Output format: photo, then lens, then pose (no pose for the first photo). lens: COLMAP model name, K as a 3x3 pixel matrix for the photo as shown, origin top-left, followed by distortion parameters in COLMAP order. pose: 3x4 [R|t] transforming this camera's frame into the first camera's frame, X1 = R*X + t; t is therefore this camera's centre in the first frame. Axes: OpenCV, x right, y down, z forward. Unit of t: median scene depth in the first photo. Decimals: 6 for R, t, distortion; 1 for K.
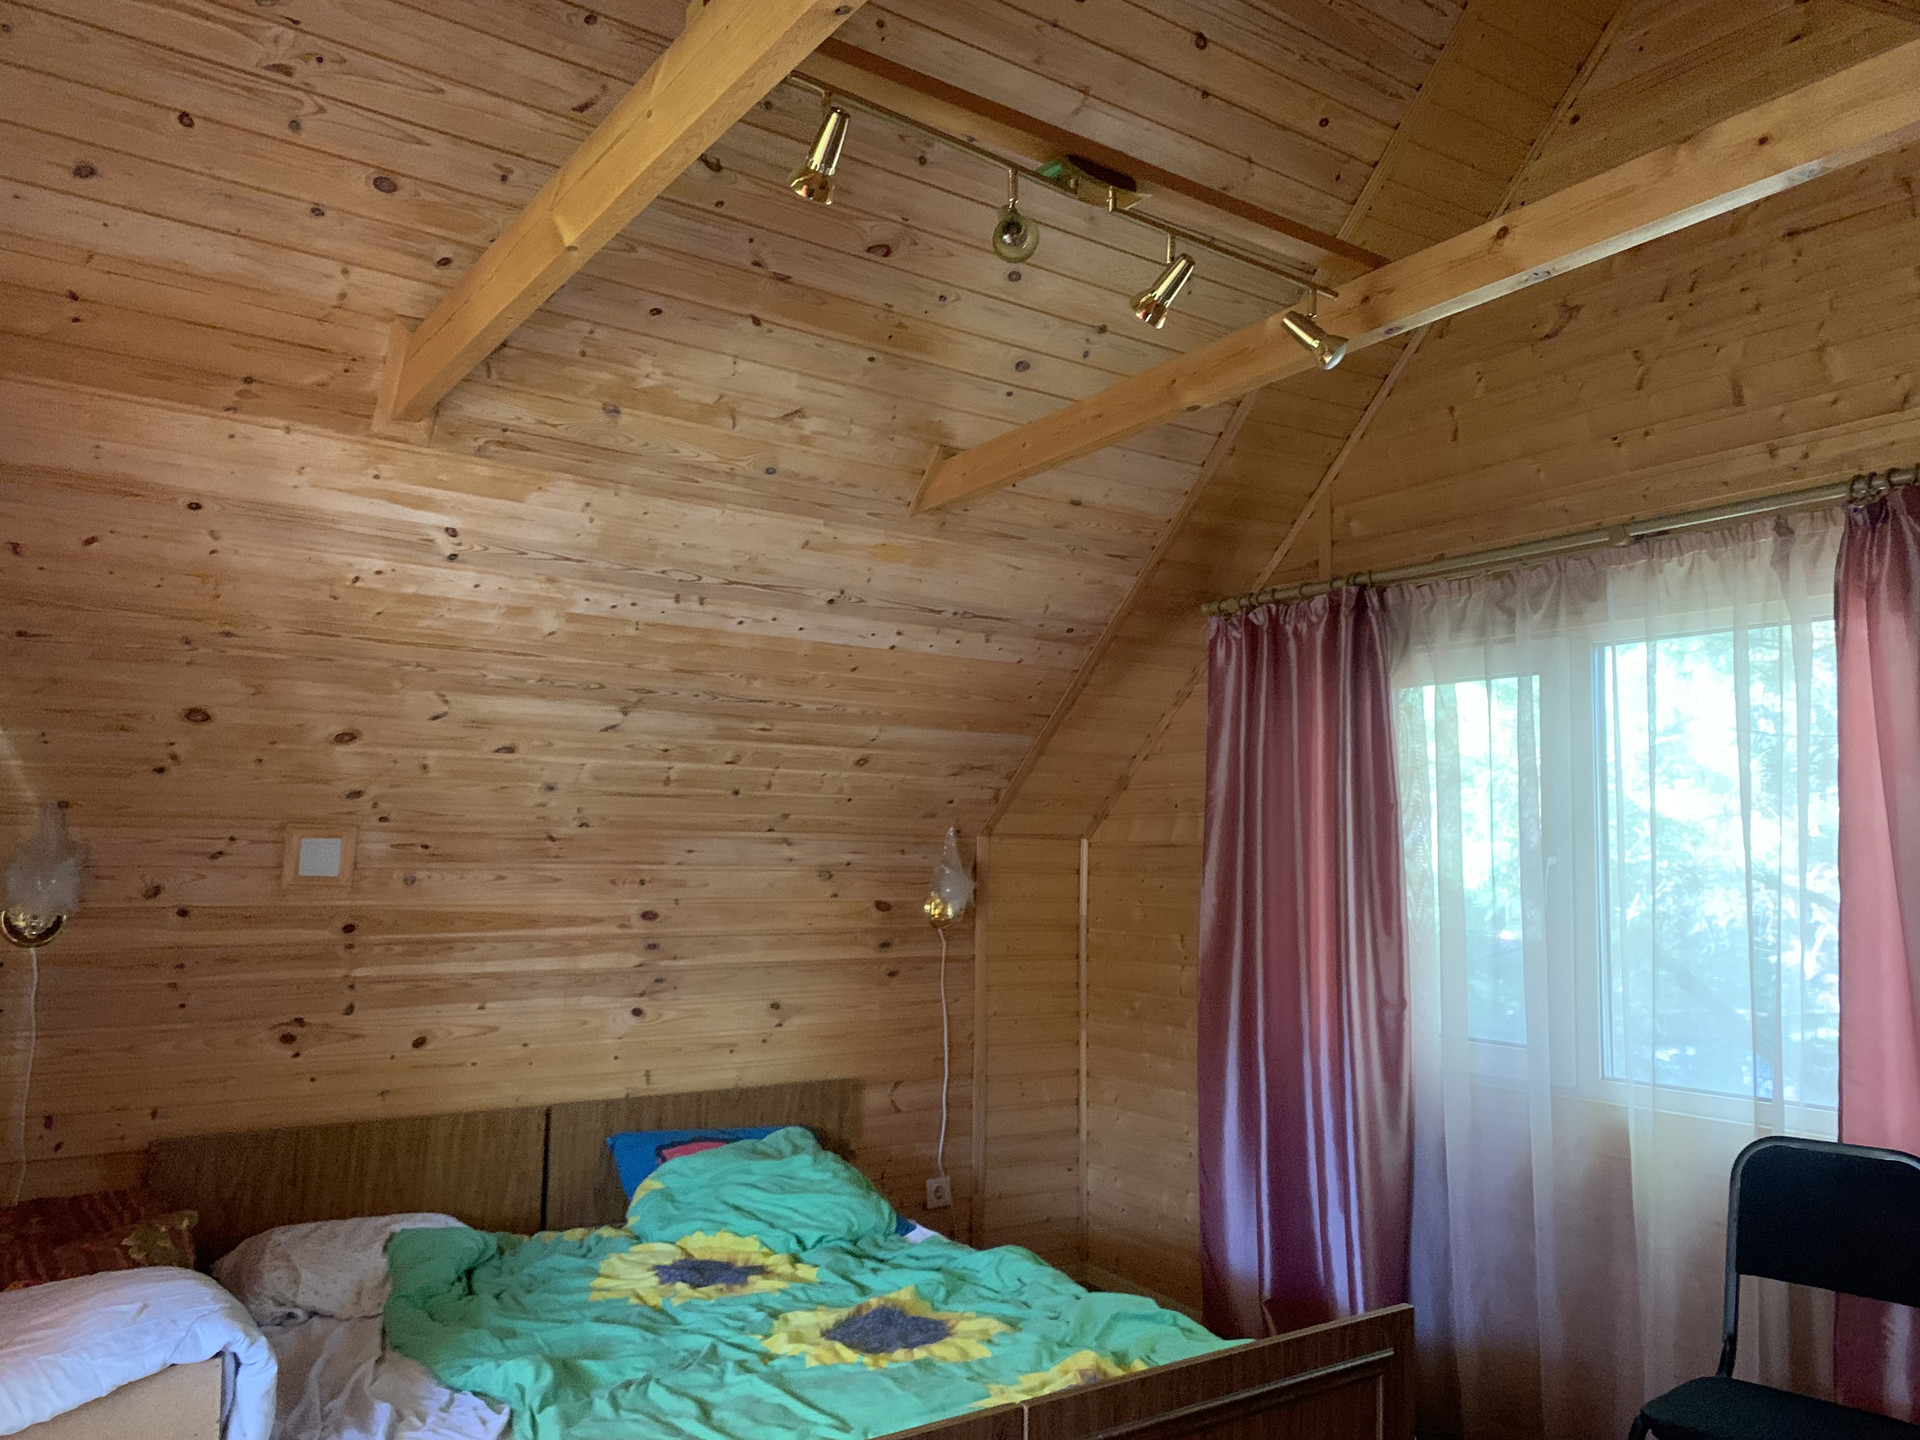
lens RADIAL K [[1469.7, 0, 975.5], [0, 1469.7, 726.2], [0, 0, 1]] dist [0.035043, -0.038834]
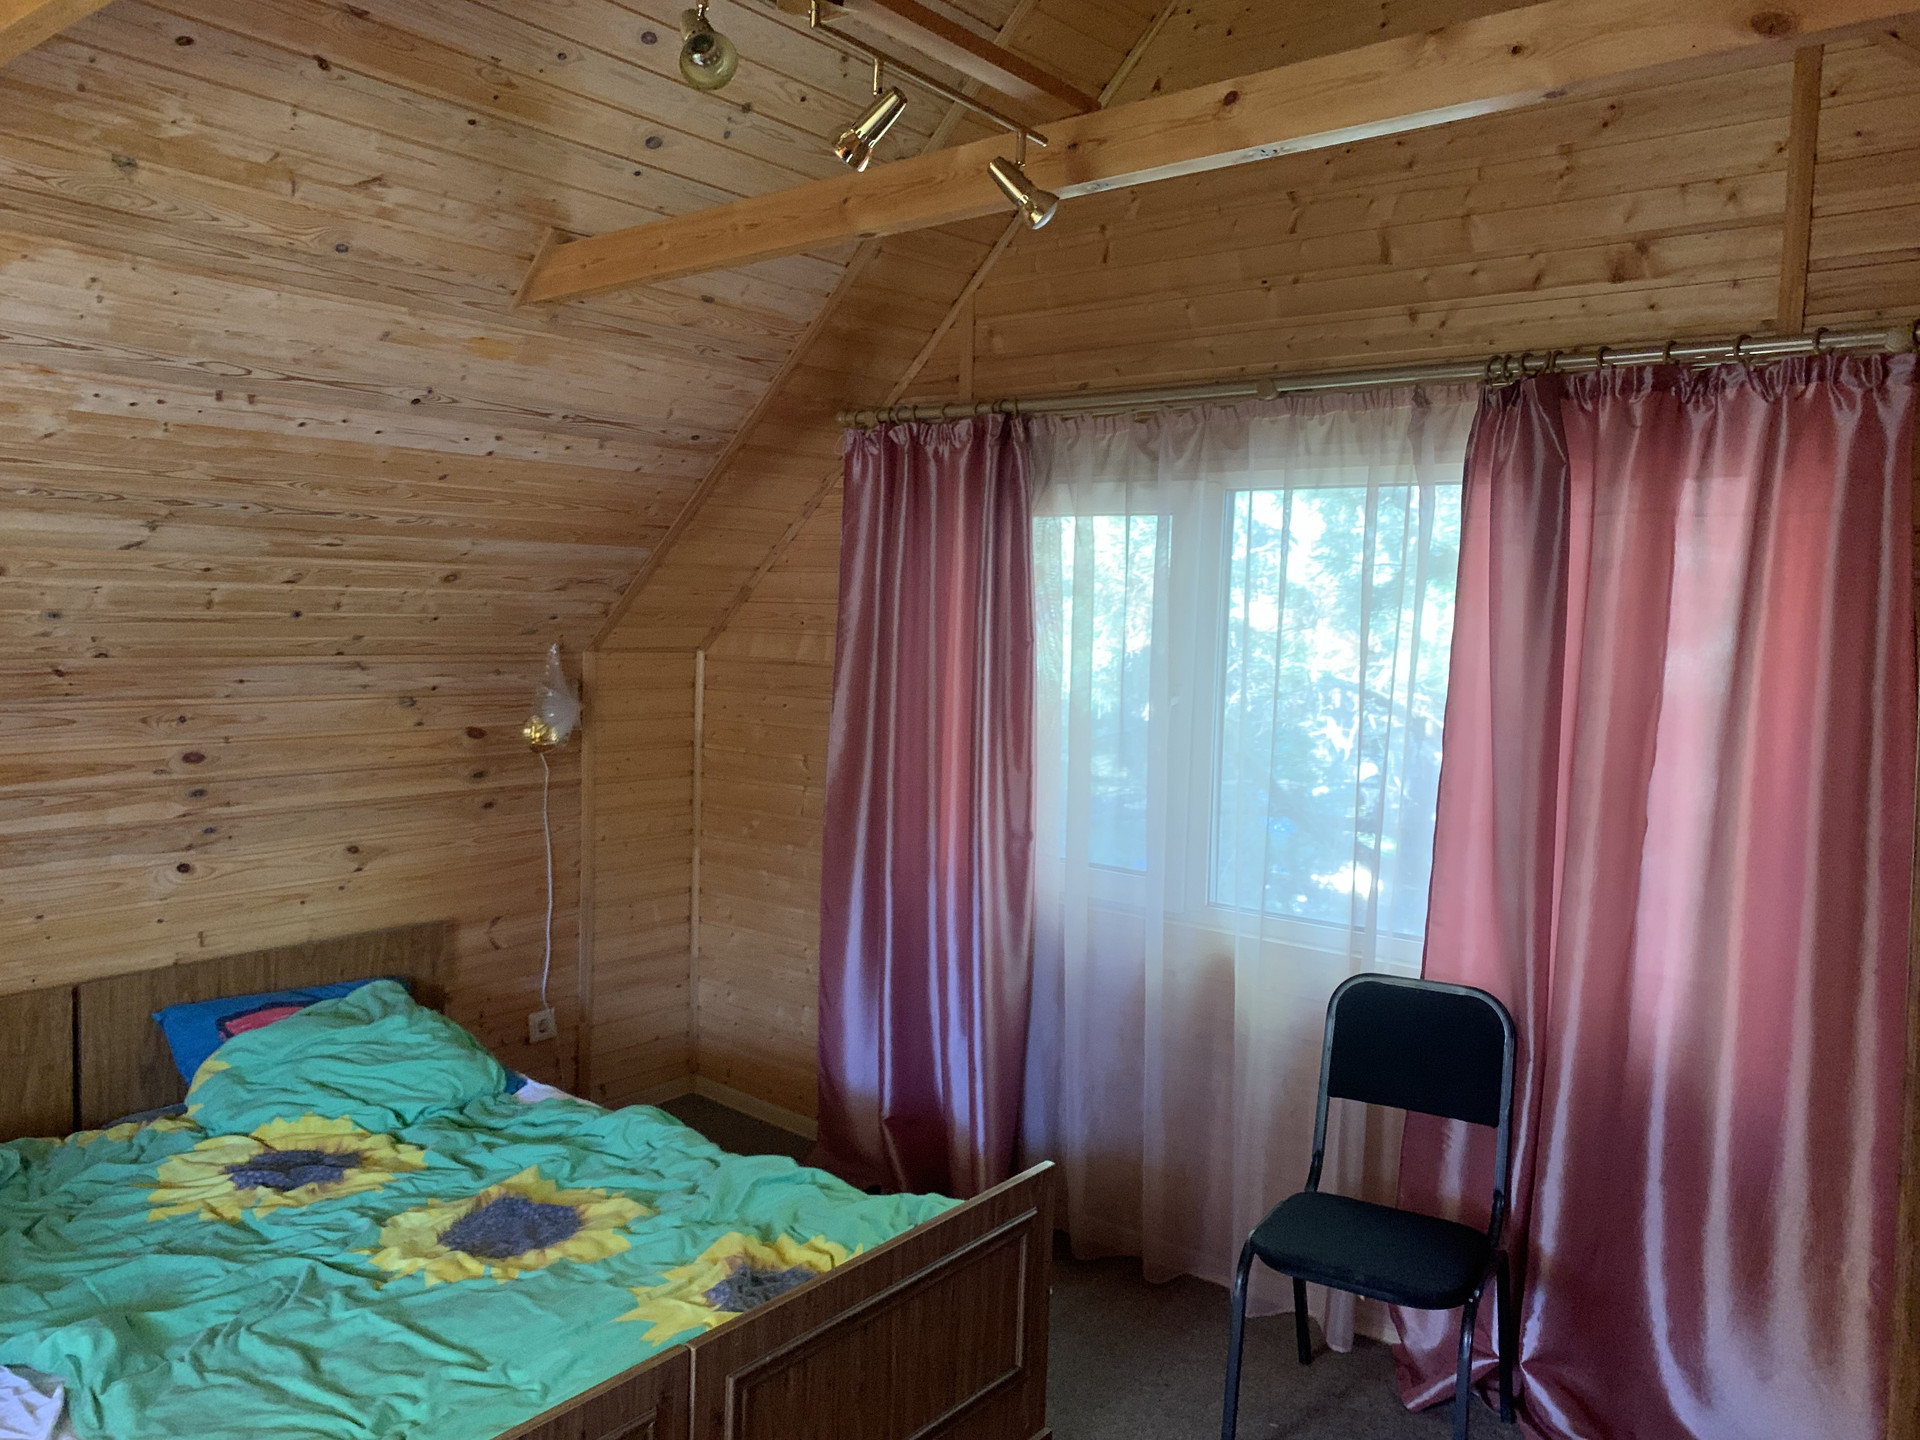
lens RADIAL K [[1469.7, 0, 975.5], [0, 1469.7, 710.1], [0, 0, 1]] dist [0.035043, -0.038834]
pose [[0.958054, -0.008494, 0.286463, -0.038934], [-0.040092, 0.985759, 0.163314, -0.068300], [-0.283771, -0.167949, 0.944069, 0.078789]]
